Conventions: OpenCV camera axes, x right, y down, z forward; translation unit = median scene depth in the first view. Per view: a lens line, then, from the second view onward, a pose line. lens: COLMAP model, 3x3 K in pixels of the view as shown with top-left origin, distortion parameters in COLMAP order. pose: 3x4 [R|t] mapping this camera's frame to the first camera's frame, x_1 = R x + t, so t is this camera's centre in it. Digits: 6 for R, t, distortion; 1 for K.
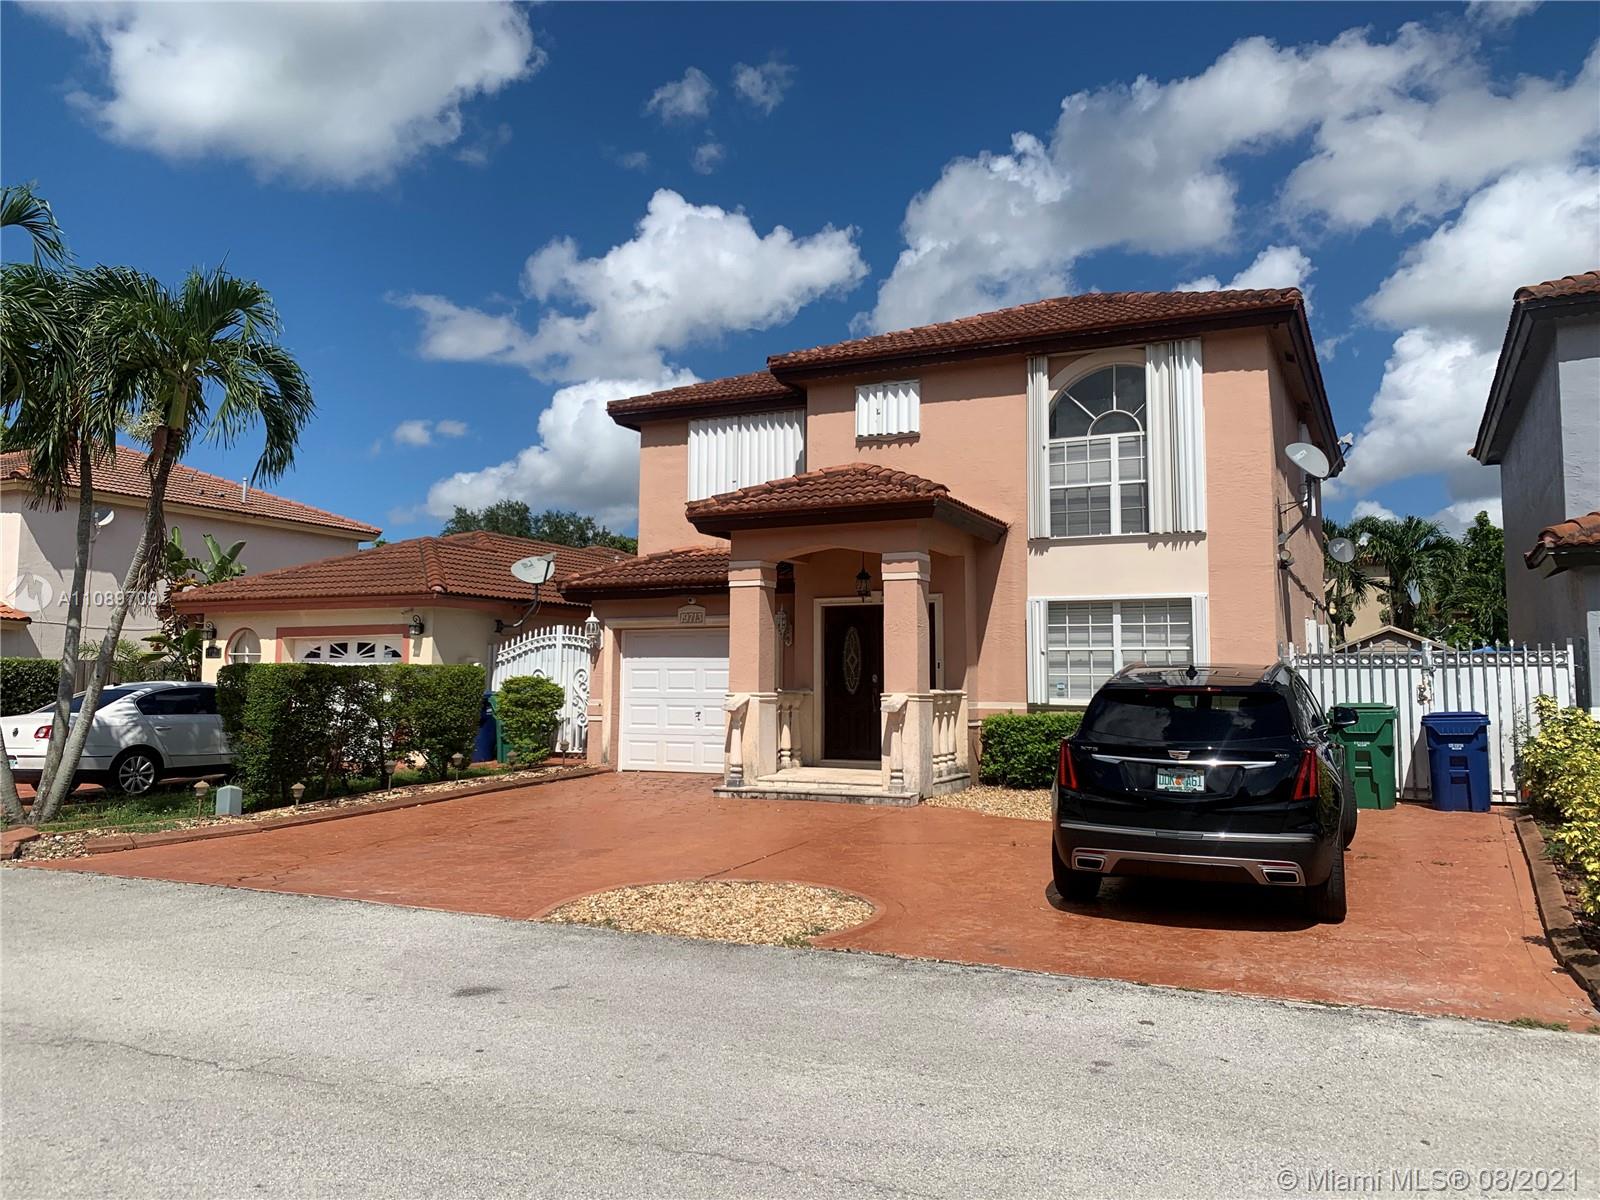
lens RADIAL K [[1237.2, 0, 802.3], [0, 1237.2, 595.5], [0, 0, 1]] dist [0.036603, -0.045544]
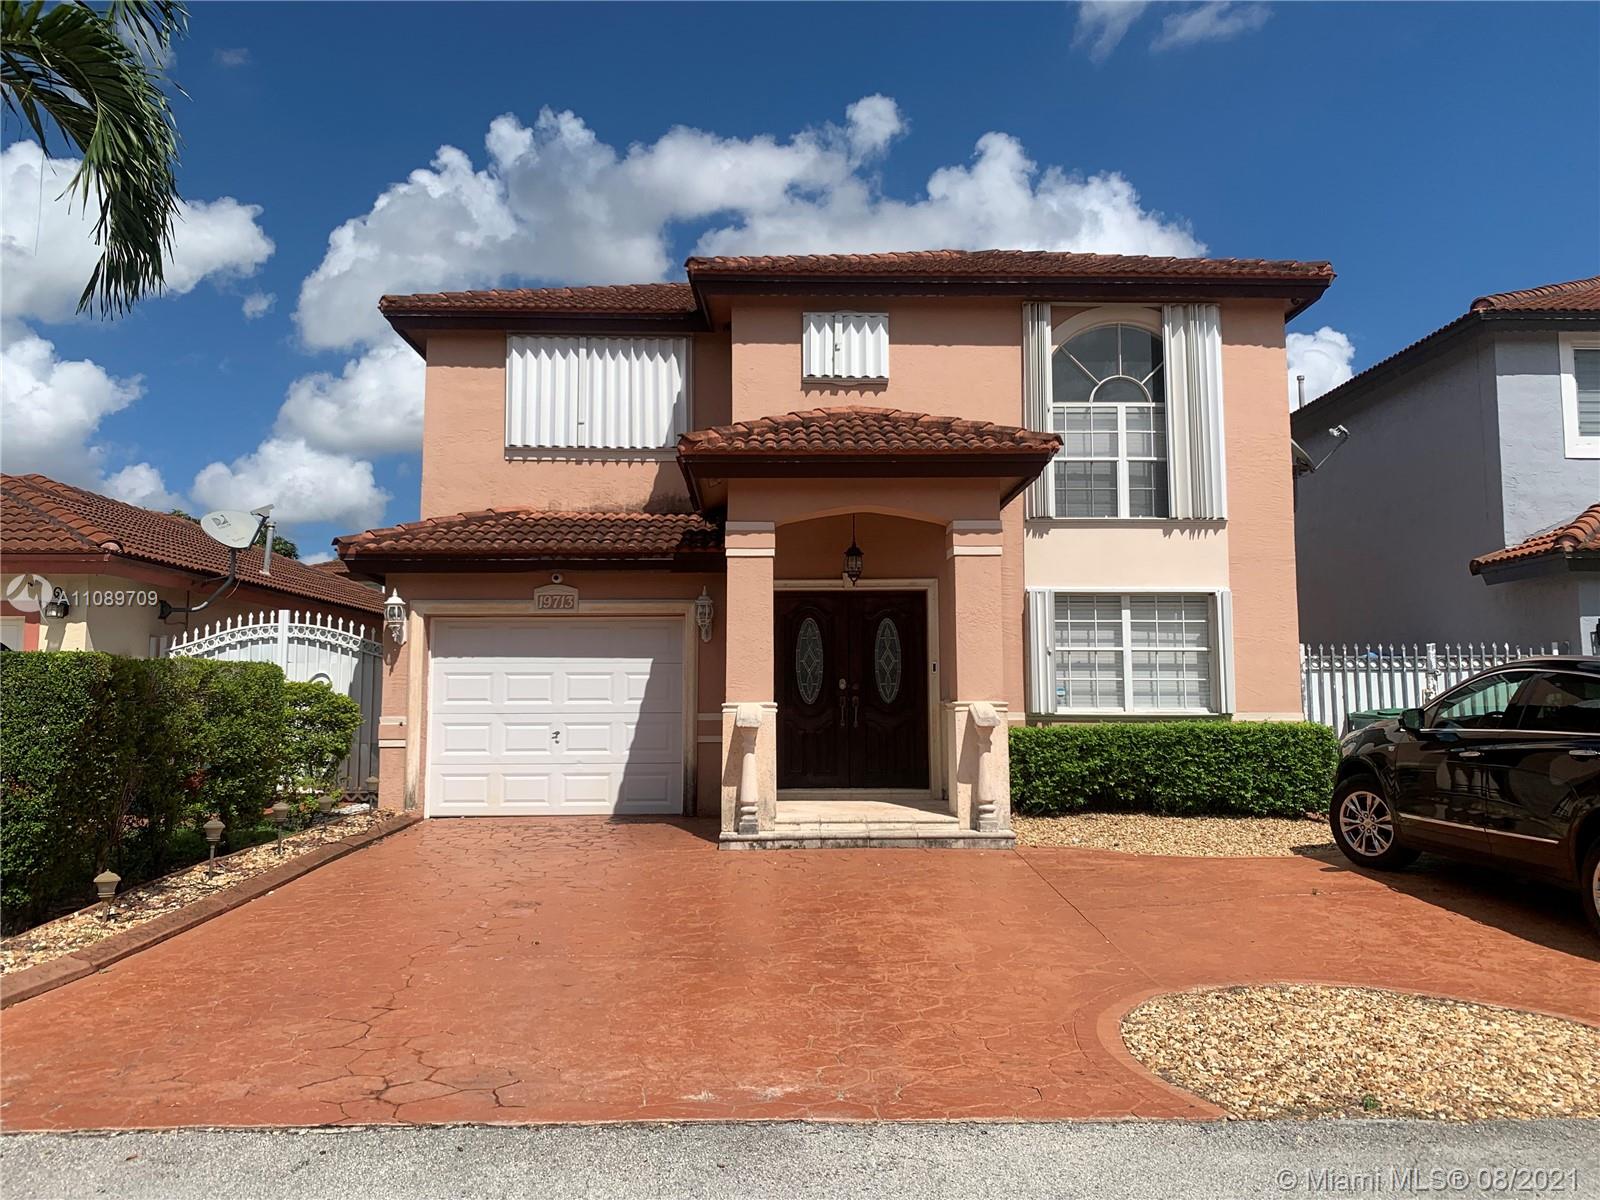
lens RADIAL K [[1269.2, 0, 805.3], [0, 1269.2, 586.0], [0, 0, 1]] dist [0.007140, 0.006652]
pose [[0.882404, 0.036446, 0.469078, -0.356955], [-0.027619, 0.999288, -0.025687, 0.027314], [-0.469681, 0.009711, 0.882783, 0.316414]]
